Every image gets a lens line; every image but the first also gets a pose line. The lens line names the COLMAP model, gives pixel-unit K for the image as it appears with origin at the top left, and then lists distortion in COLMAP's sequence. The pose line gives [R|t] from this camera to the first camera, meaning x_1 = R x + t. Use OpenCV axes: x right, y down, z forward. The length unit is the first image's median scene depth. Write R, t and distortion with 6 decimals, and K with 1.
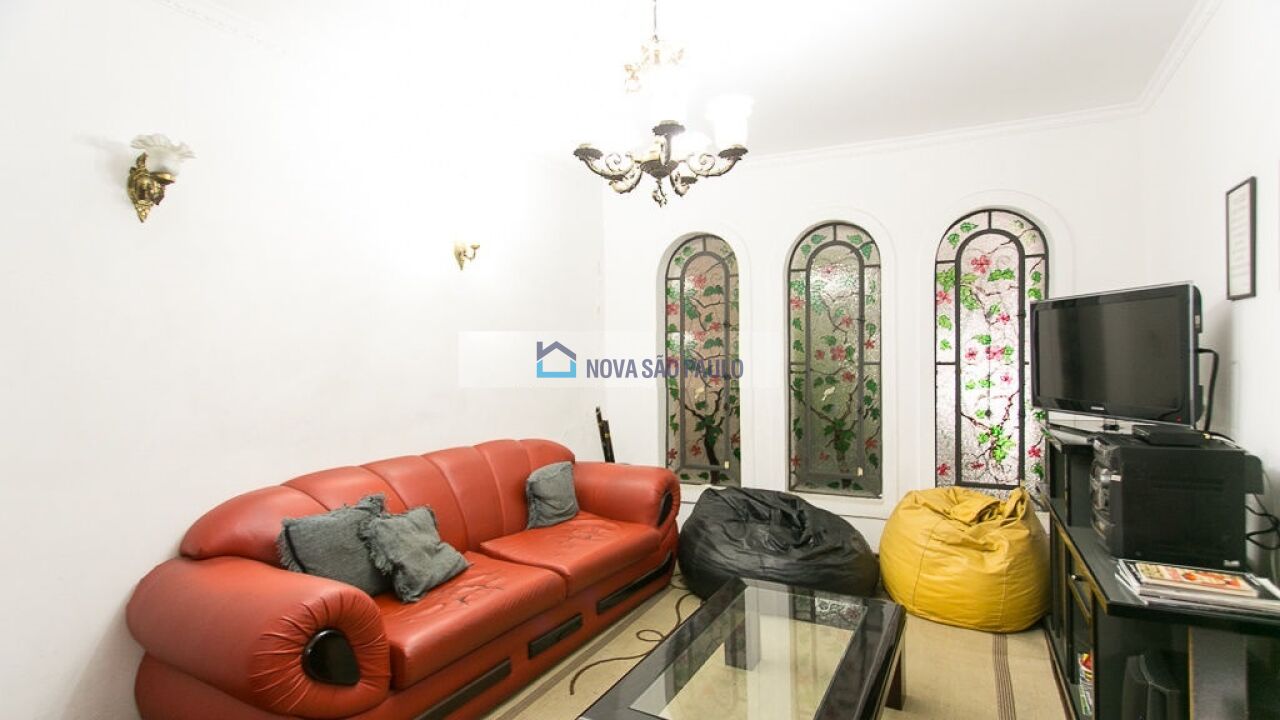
lens RADIAL K [[619.3, 0, 639.8], [0, 619.3, 363.2], [0, 0, 1]] dist [0.016799, 0.000053]
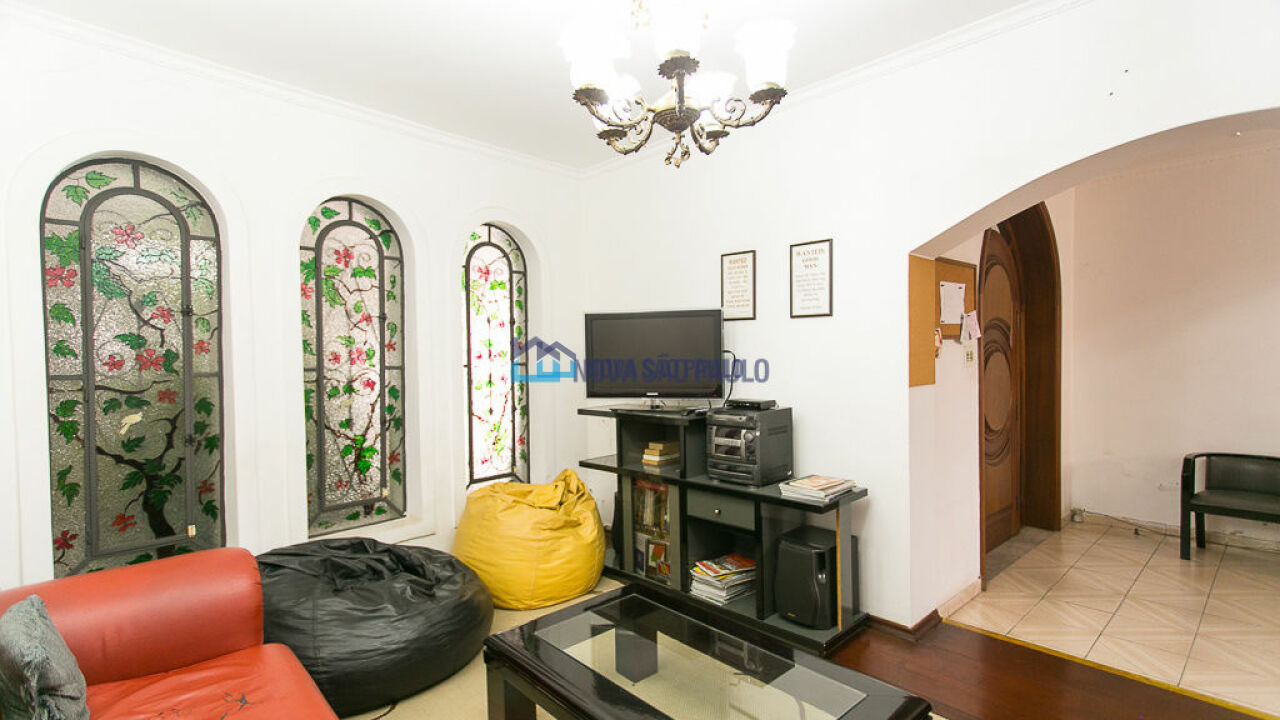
lens RADIAL K [[619.3, 0, 639.8], [0, 619.3, 363.2], [0, 0, 1]] dist [0.016799, 0.000053]
pose [[0.308040, -0.008206, 0.951338, -0.362783], [0.027226, 0.999629, -0.000193, 0.003863], [-0.950984, 0.025960, 0.308149, 0.388549]]
